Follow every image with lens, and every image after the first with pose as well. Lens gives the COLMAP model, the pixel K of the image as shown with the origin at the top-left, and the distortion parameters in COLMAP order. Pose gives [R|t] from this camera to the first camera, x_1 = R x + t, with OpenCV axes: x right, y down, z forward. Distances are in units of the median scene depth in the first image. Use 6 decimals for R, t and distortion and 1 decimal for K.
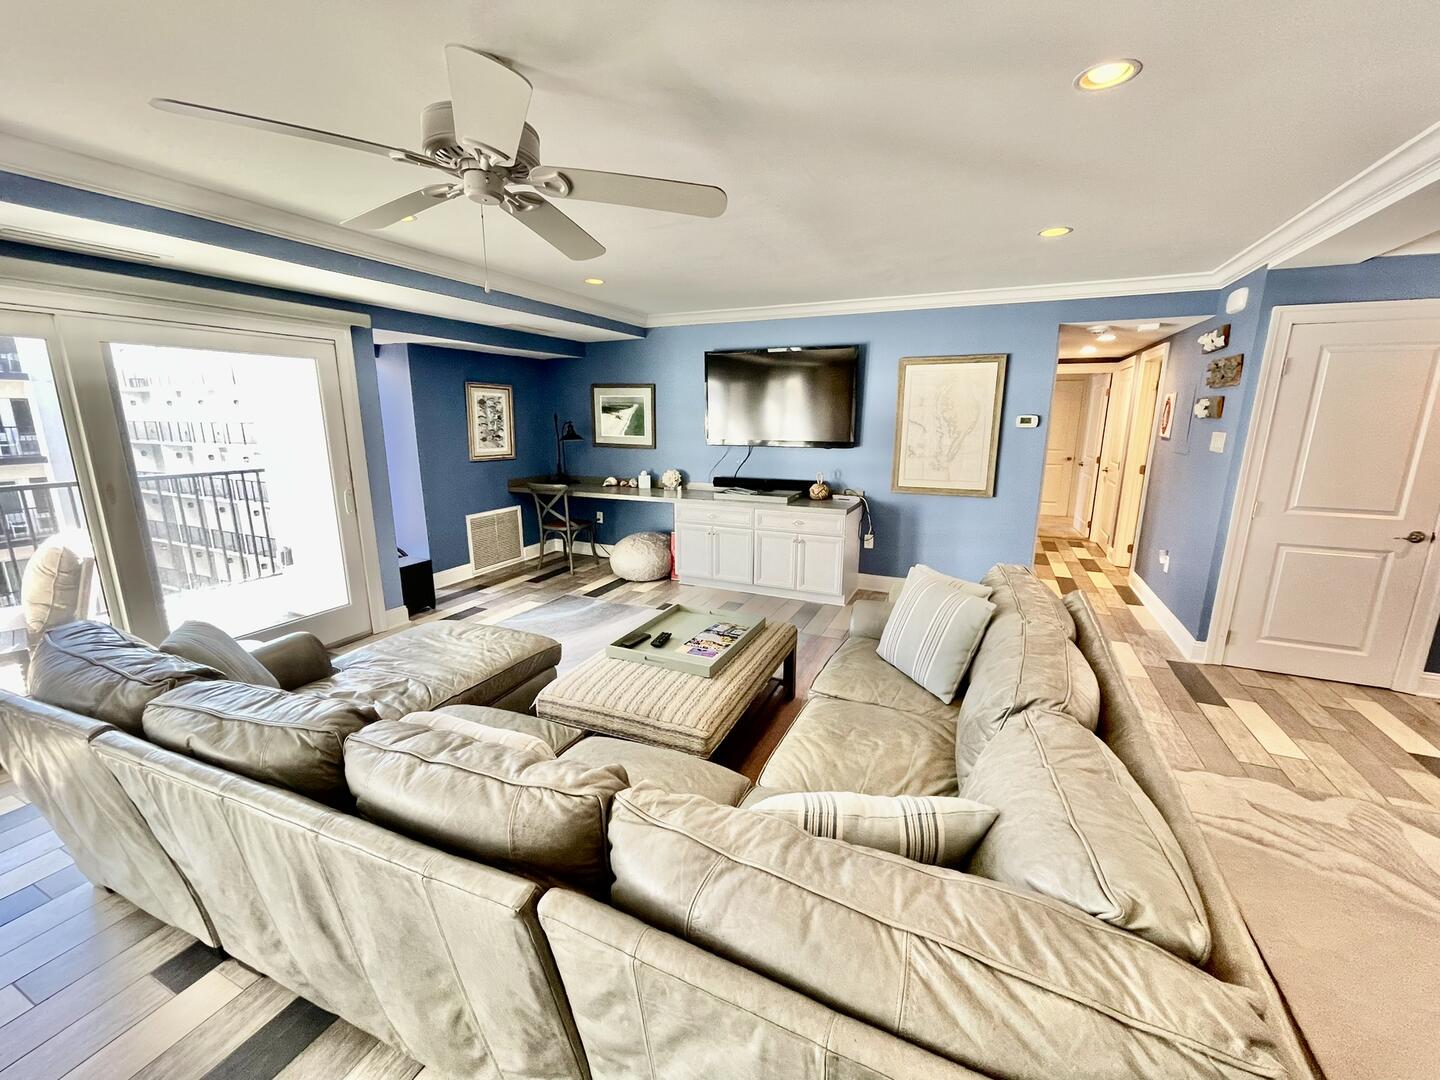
lens RADIAL K [[579.4, 0, 725.4], [0, 579.4, 537.7], [0, 0, 1]] dist [-0.003228, 0.000008]
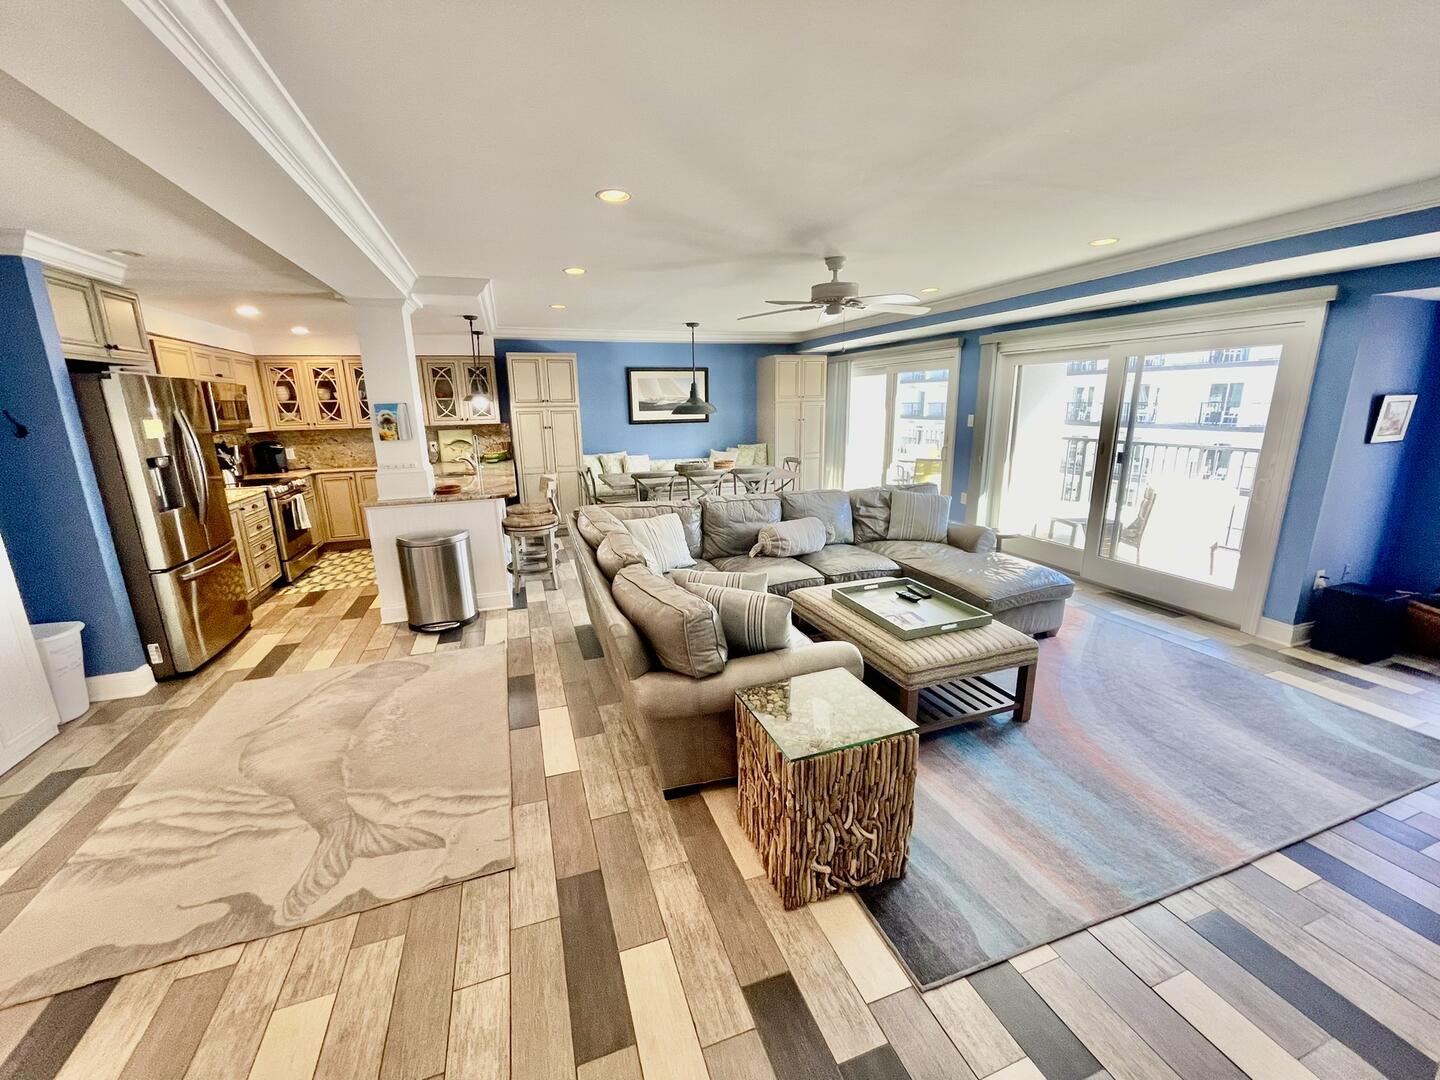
lens RADIAL K [[579.4, 0, 721.4], [0, 579.4, 543.3], [0, 0, 1]] dist [-0.003228, 0.000008]
pose [[-0.724168, 0.174472, -0.667188, 1.032544], [-0.132822, 0.914067, 0.383197, -0.357054], [0.676712, 0.366116, -0.638765, 1.578572]]
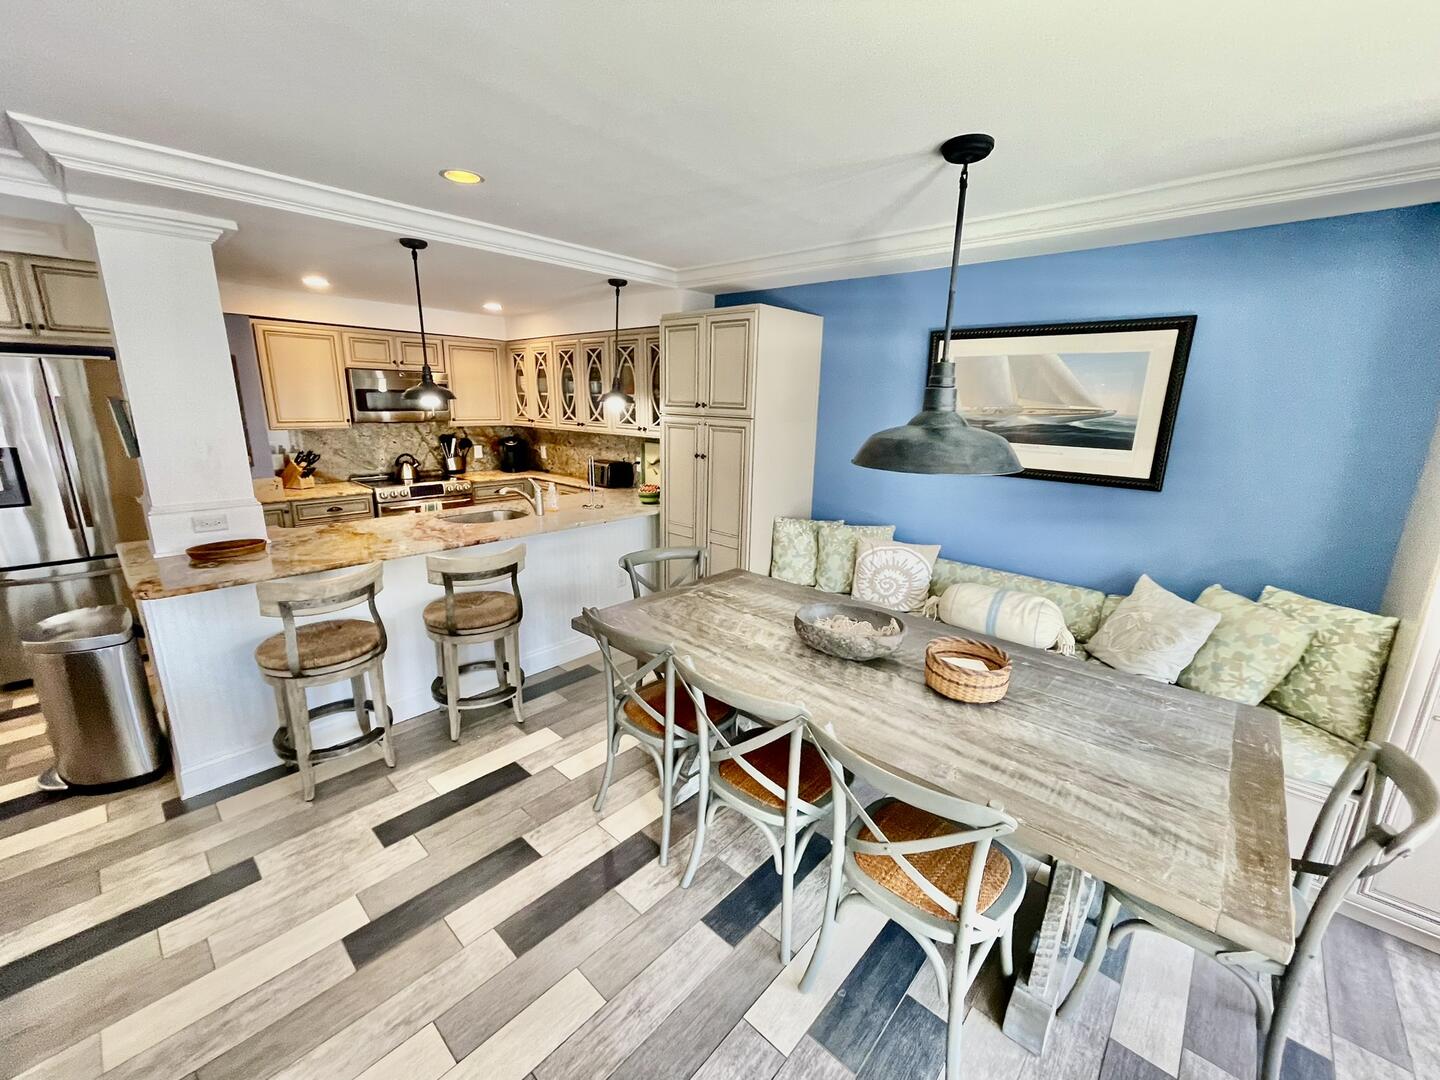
lens RADIAL K [[579.4, 0, 724.5], [0, 579.4, 540.3], [0, 0, 1]] dist [-0.003228, 0.000008]
pose [[-0.947998, -0.098806, 0.302552, -0.743283], [0.043431, 0.901543, 0.430505, -0.127715], [-0.315300, 0.421258, -0.850369, 0.384588]]
